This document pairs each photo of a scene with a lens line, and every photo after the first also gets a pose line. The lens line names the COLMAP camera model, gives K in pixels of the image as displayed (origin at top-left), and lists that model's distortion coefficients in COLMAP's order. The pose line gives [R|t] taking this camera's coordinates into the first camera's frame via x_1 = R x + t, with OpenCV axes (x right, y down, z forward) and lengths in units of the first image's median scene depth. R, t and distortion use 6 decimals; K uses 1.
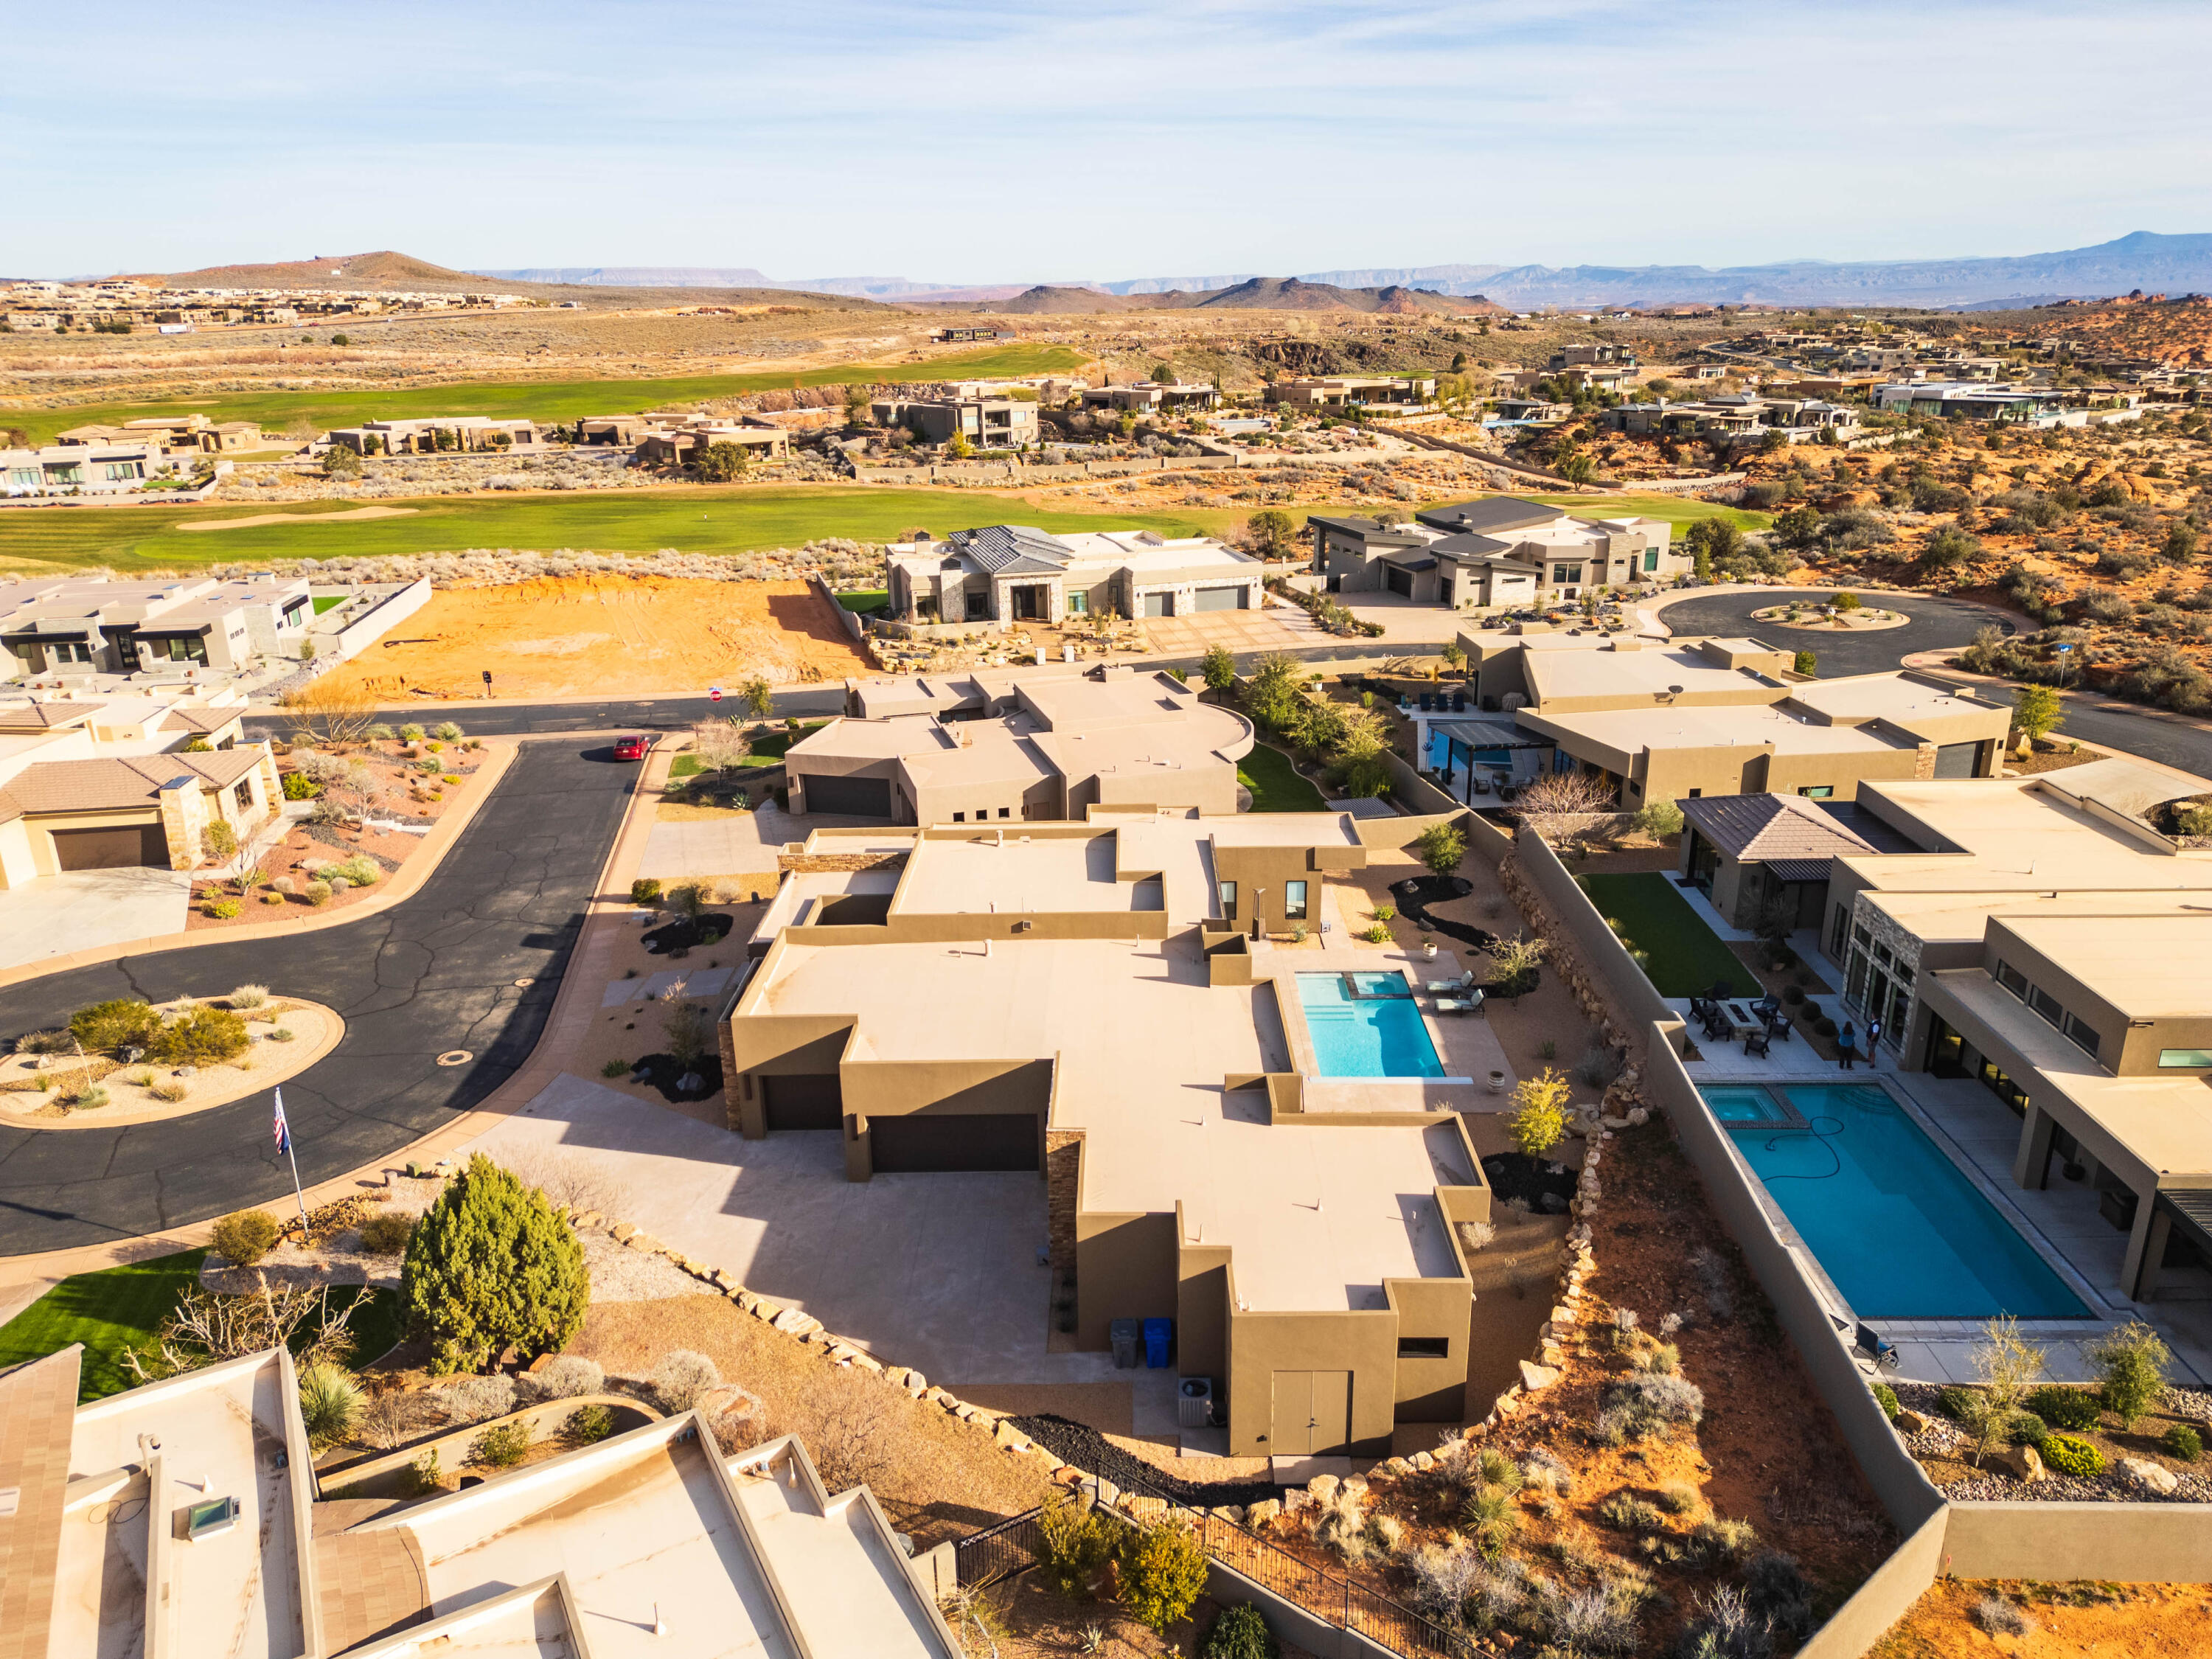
lens RADIAL K [[1546.2, 0, 1106.0], [0, 1546.2, 829.5], [0, 0, 1]] dist [0.078412, -0.078126]
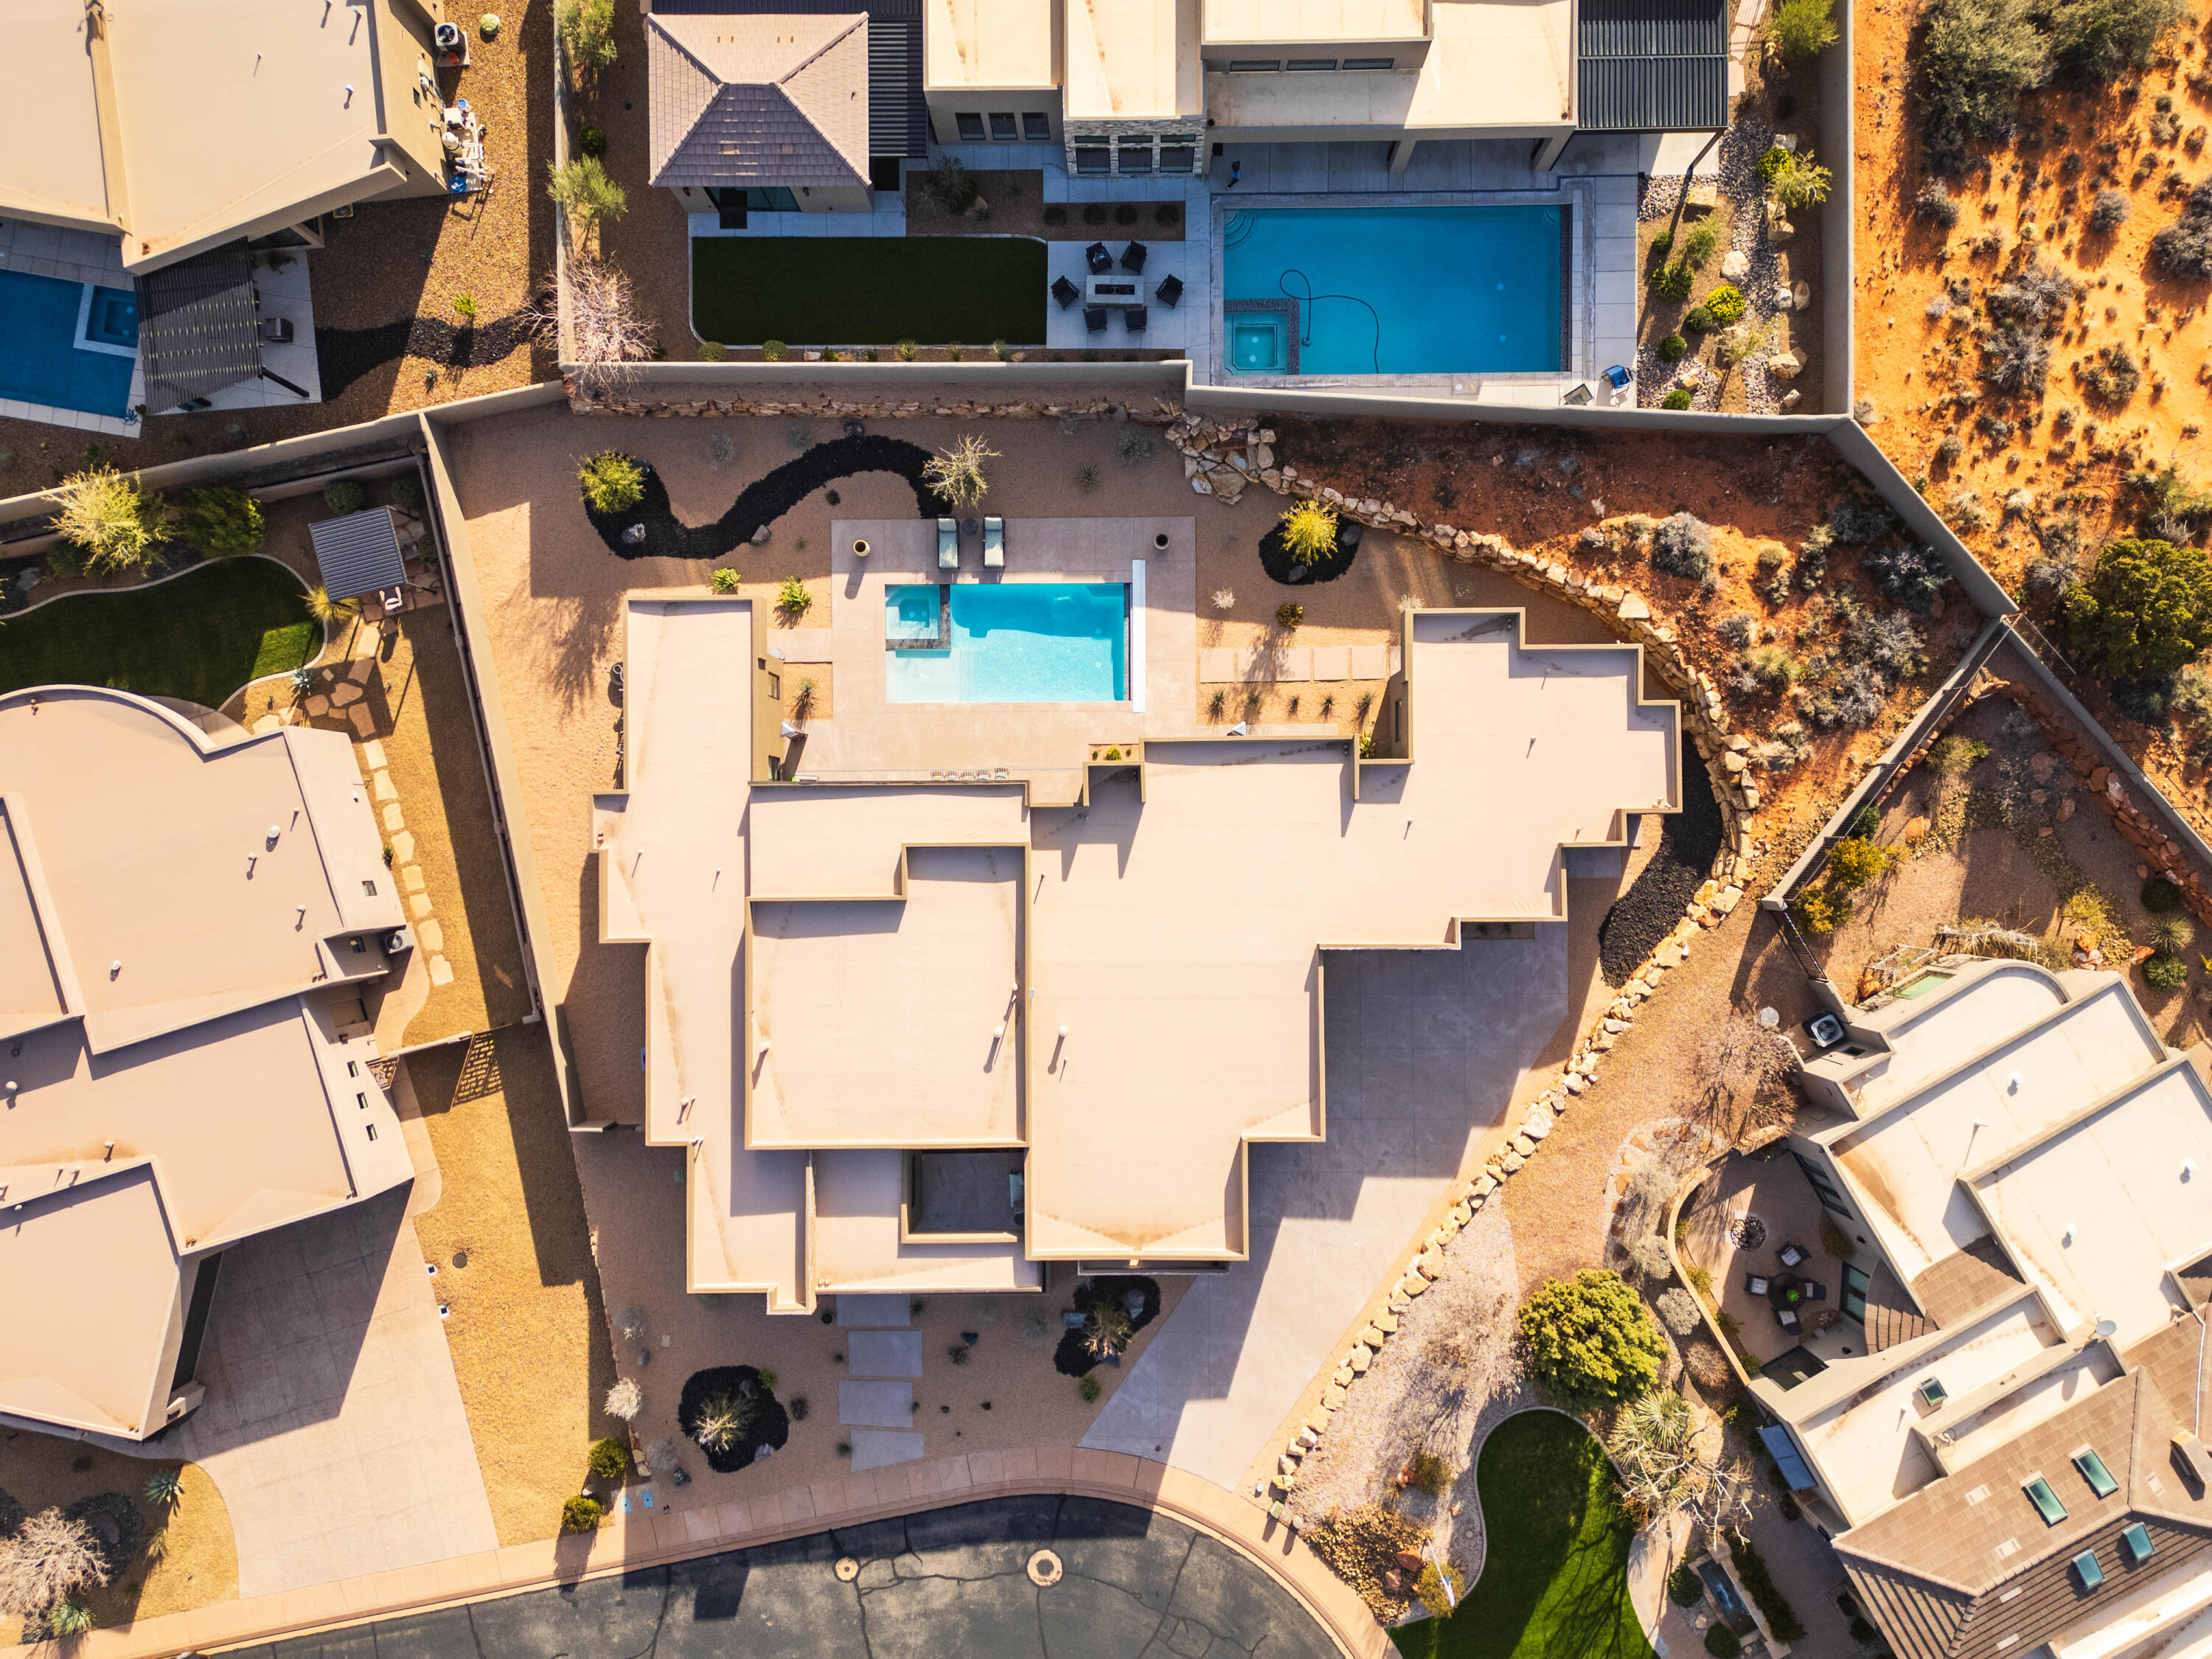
lens RADIAL K [[1546.2, 0, 1106.0], [0, 1546.2, 829.5], [0, 0, 1]] dist [0.078412, -0.078126]
pose [[-0.019308, -0.999480, 0.025821, 0.015795], [0.341067, 0.017693, 0.939873, -0.552779], [-0.939841, 0.026954, 0.340548, 0.438507]]
